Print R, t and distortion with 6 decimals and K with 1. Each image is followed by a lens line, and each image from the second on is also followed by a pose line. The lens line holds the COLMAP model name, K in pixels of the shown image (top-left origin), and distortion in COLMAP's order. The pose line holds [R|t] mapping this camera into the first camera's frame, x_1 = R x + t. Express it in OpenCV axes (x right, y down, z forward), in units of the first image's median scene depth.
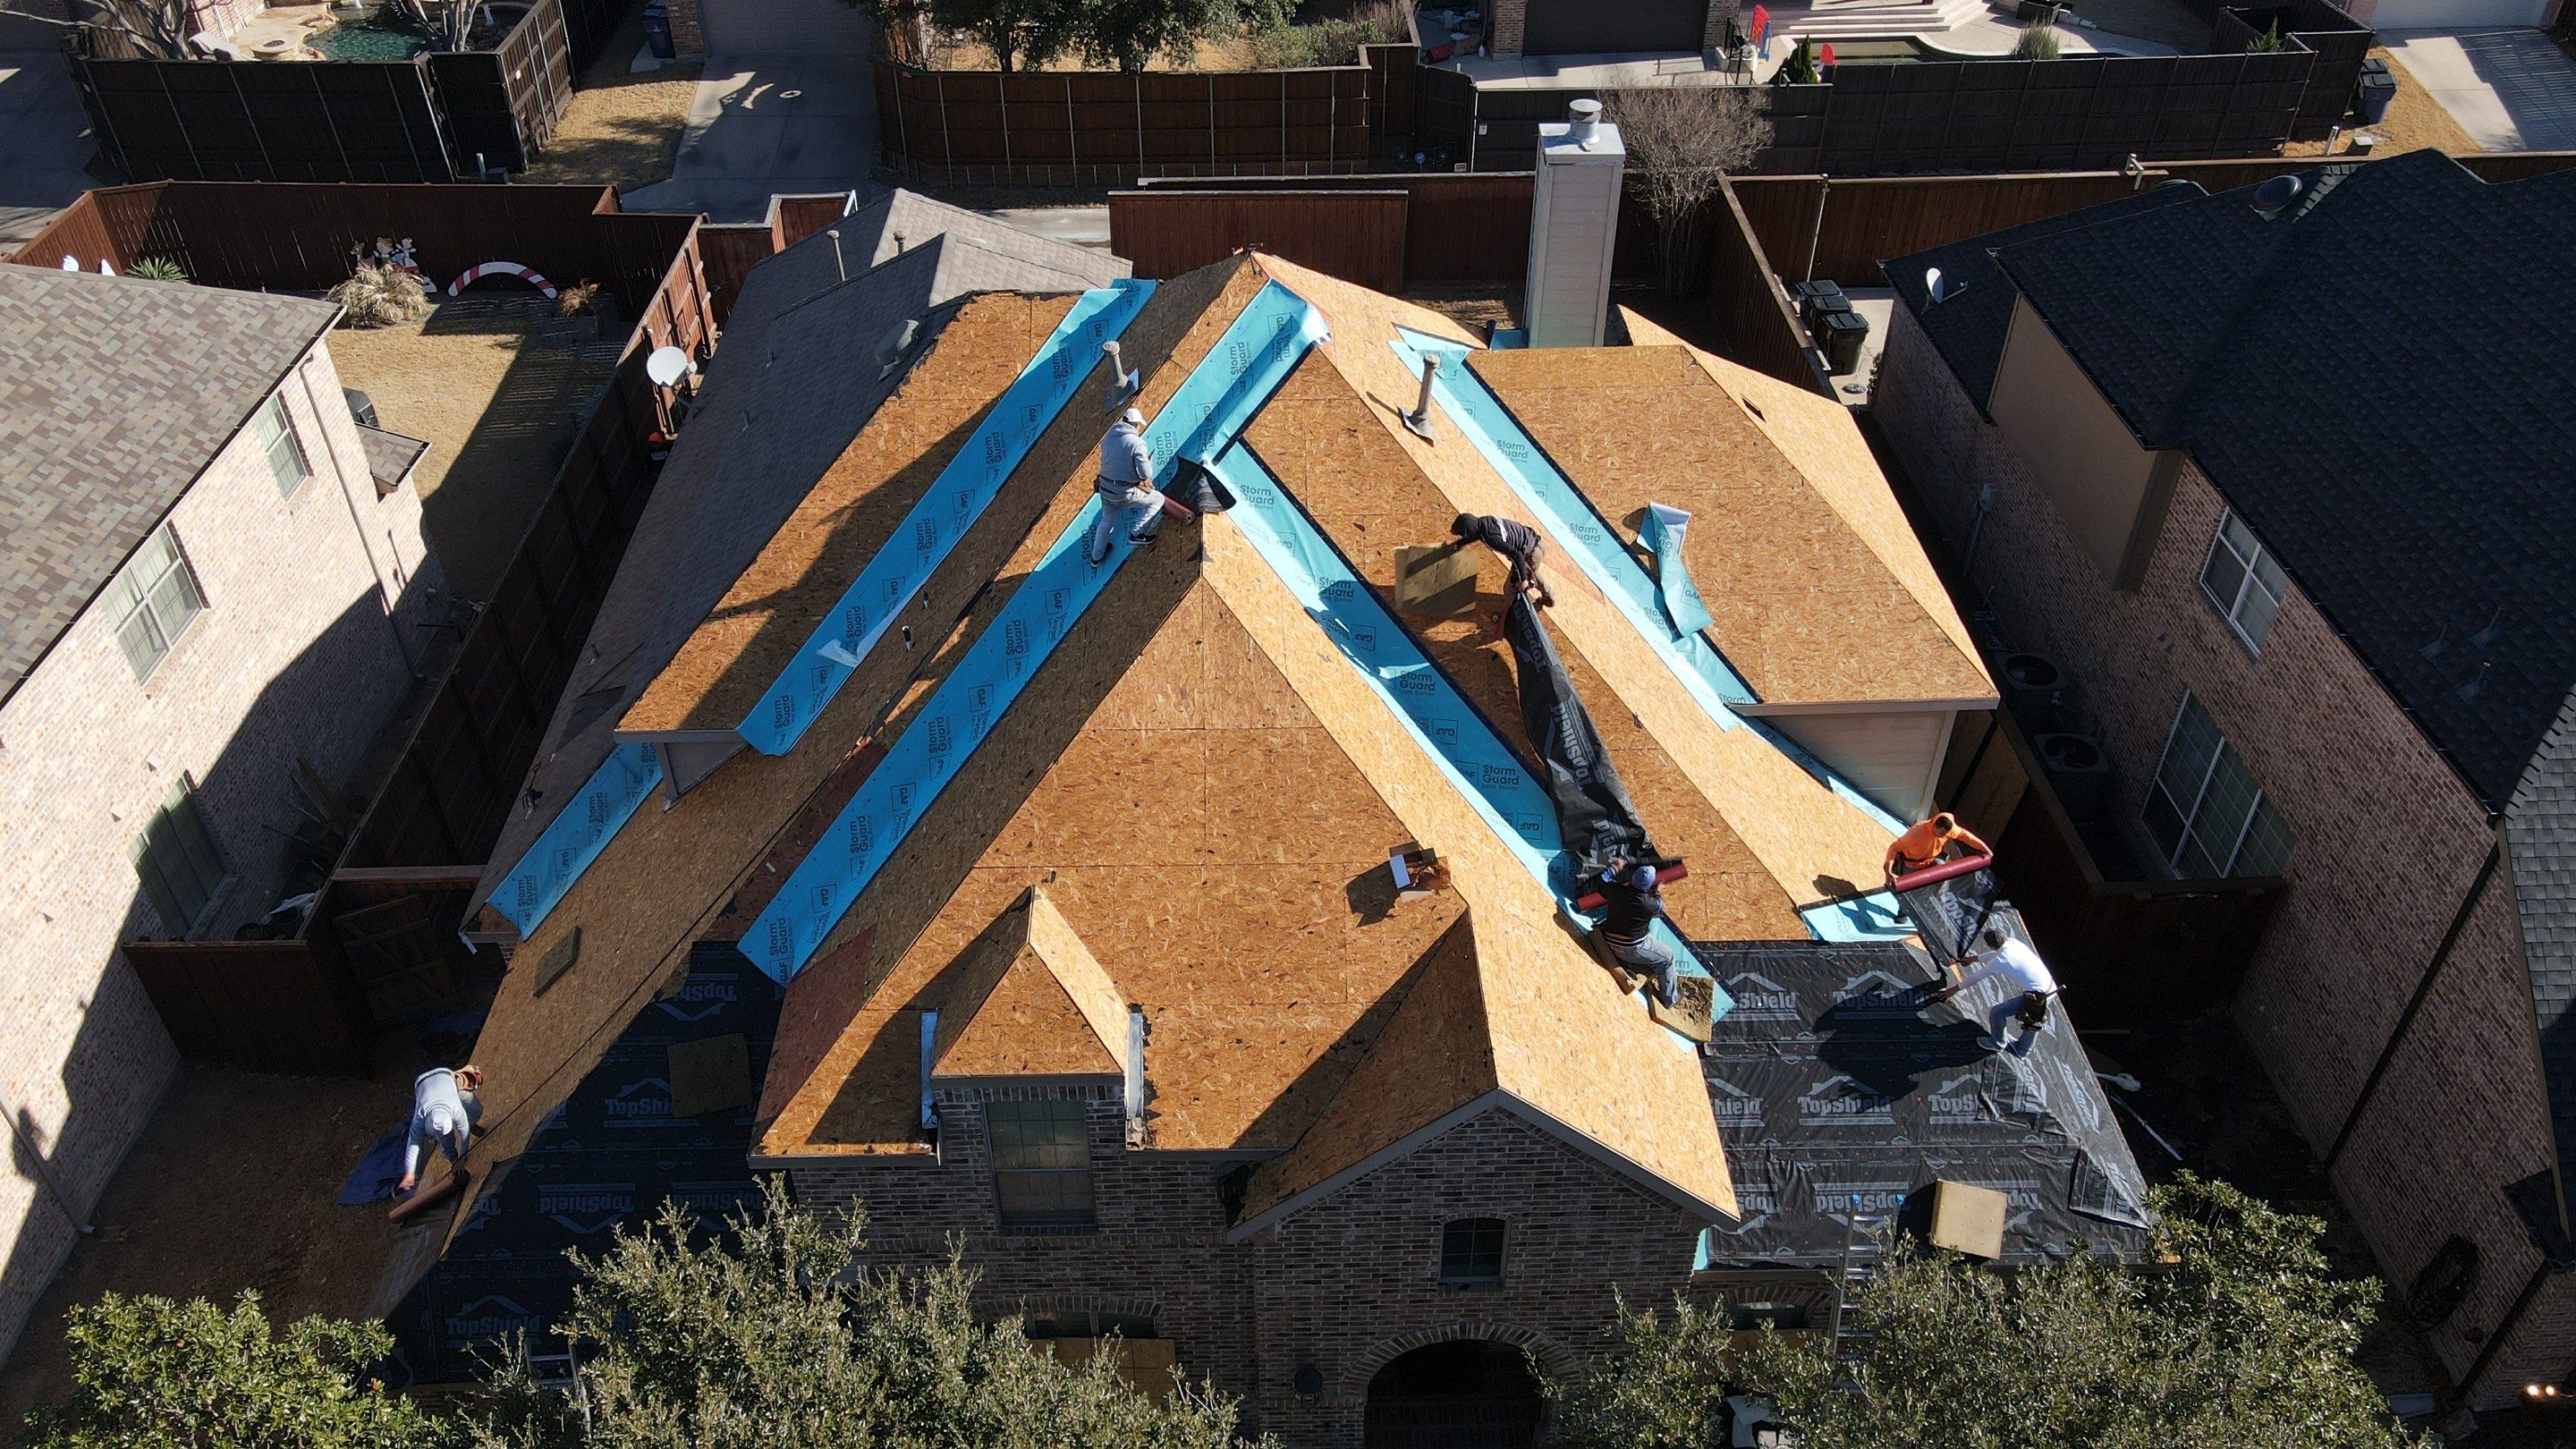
lens RADIAL K [[1881.7, 0, 1288.0], [0, 1881.7, 724.5], [0, 0, 1]] dist [0.033410, -0.018529]
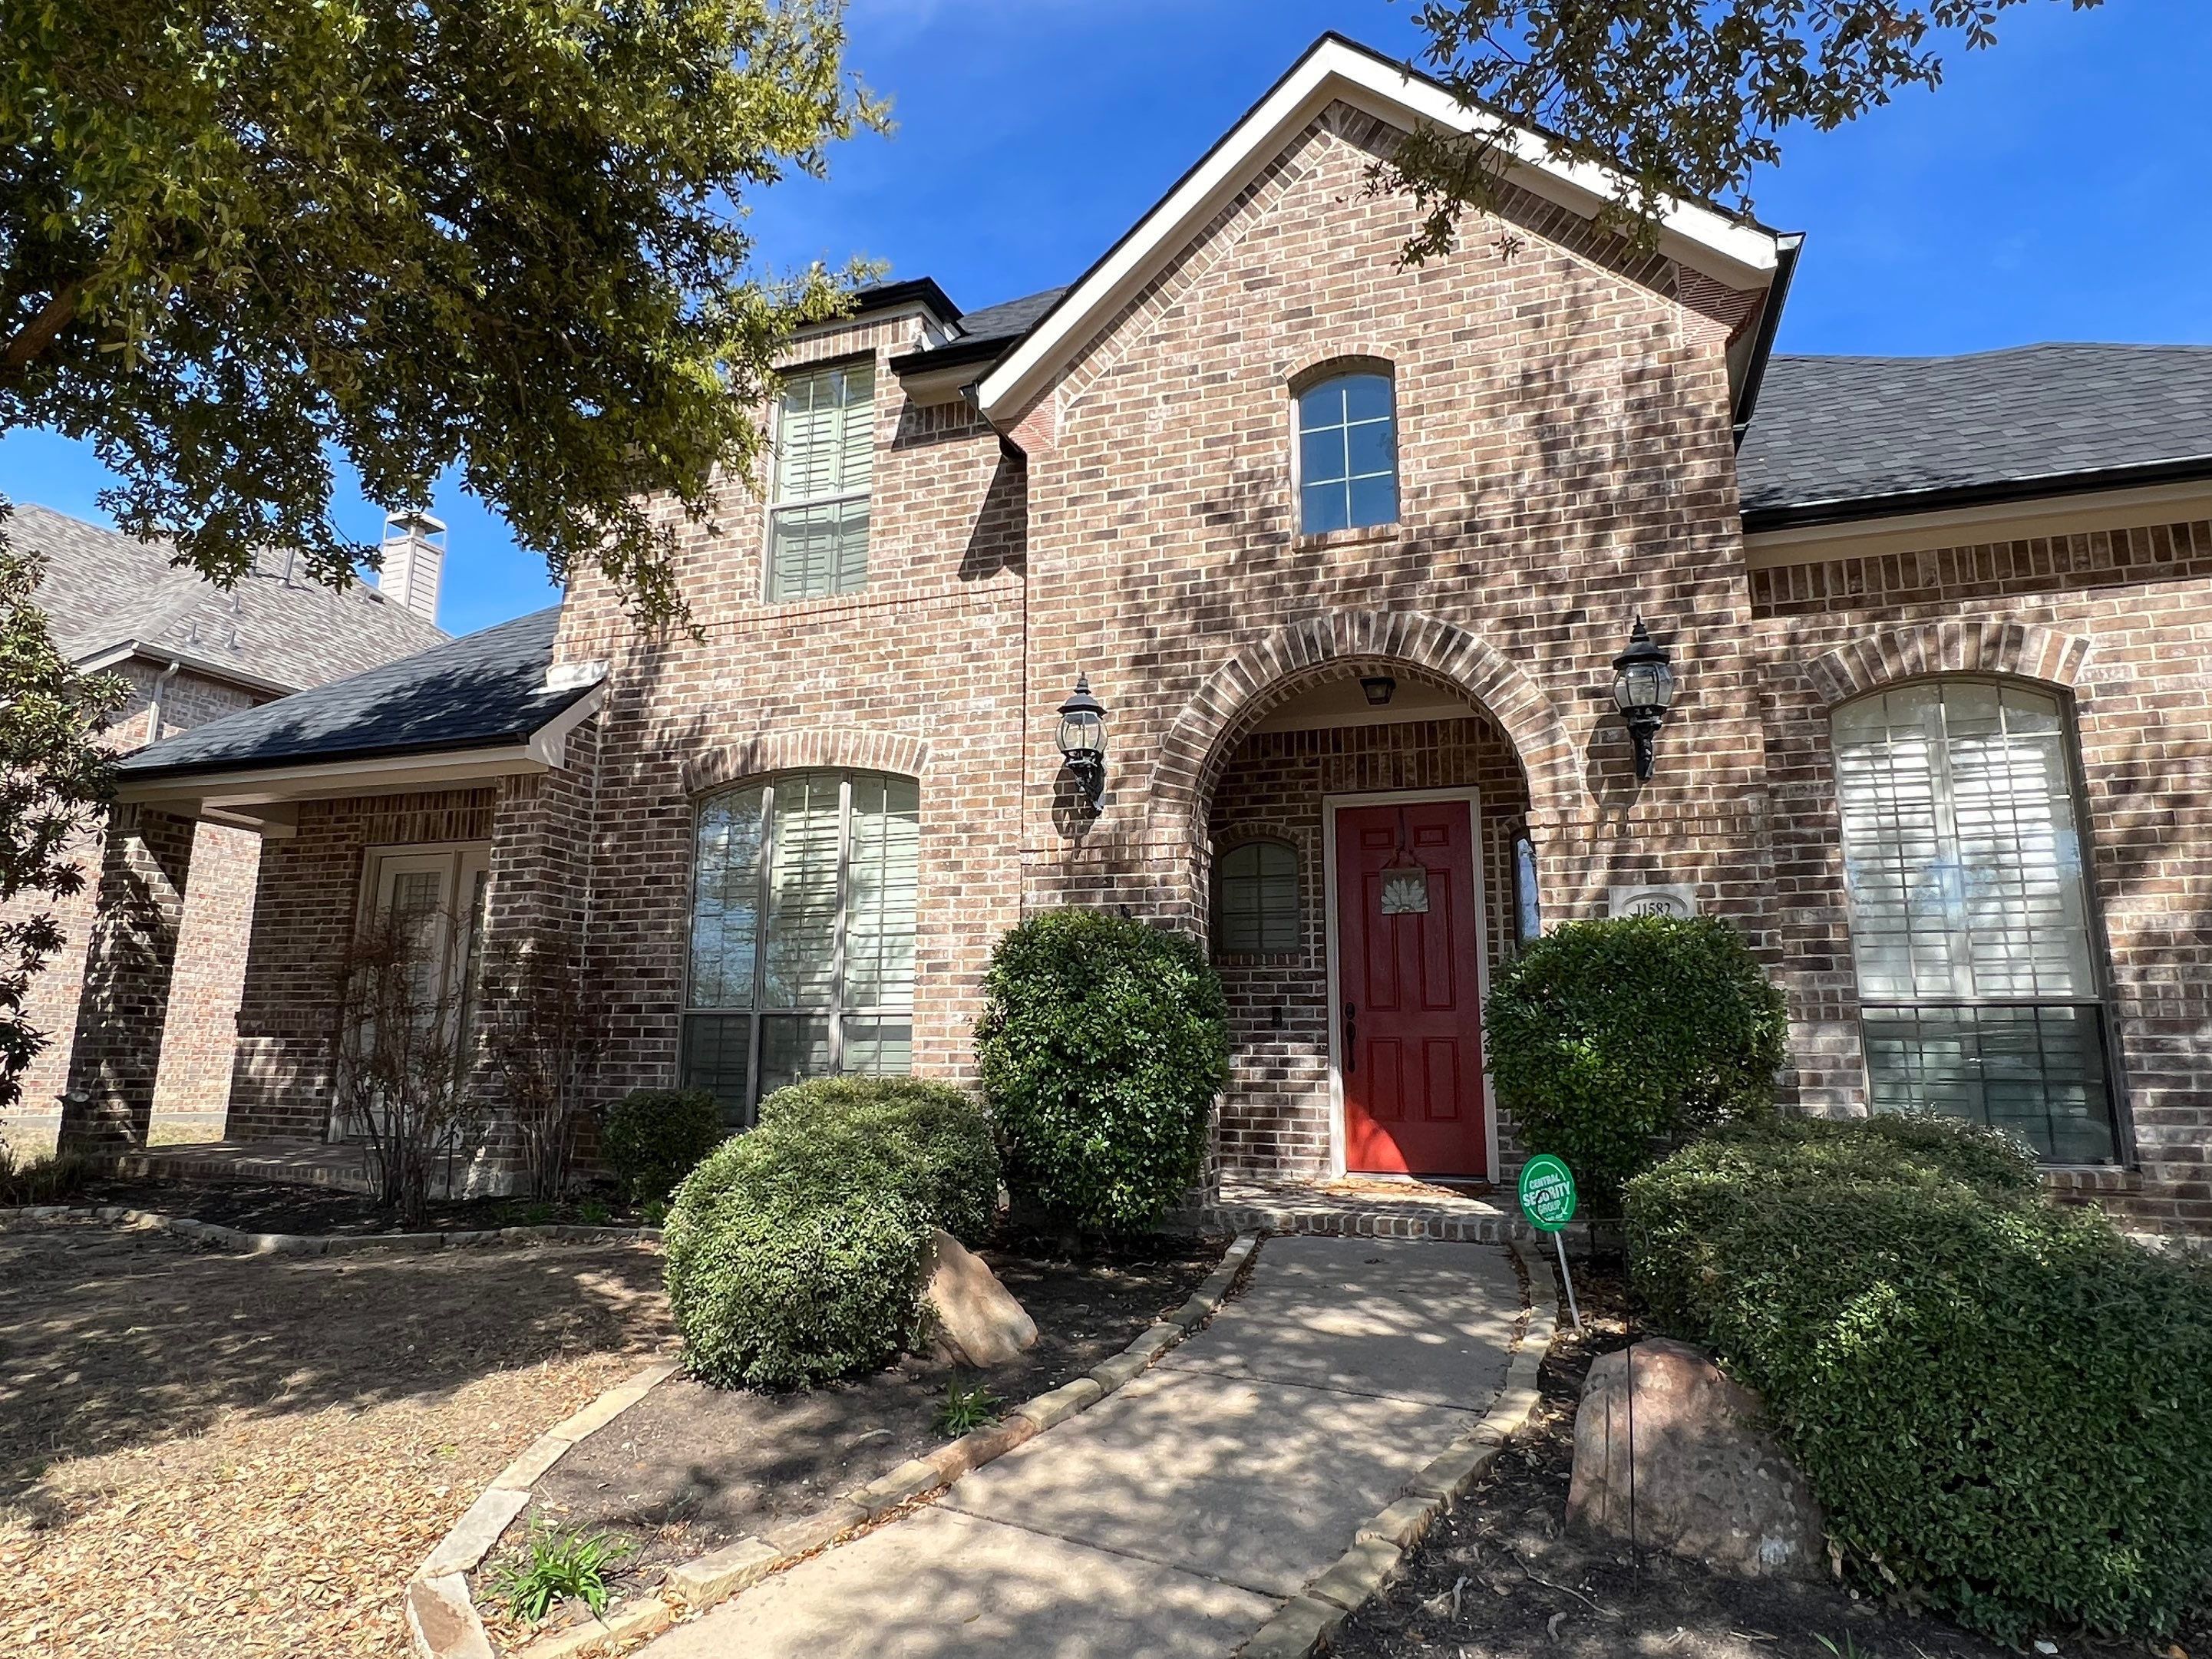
lens RADIAL K [[1231.5, 0, 1106.0], [0, 1231.5, 829.5], [0, 0, 1]] dist [-0.004724, -0.000938]
pose [[0.936834, -0.056173, -0.345234, 0.110032], [-0.224682, 0.659806, -0.717060, 0.471172], [0.268067, 0.749334, 0.605507, 0.564958]]
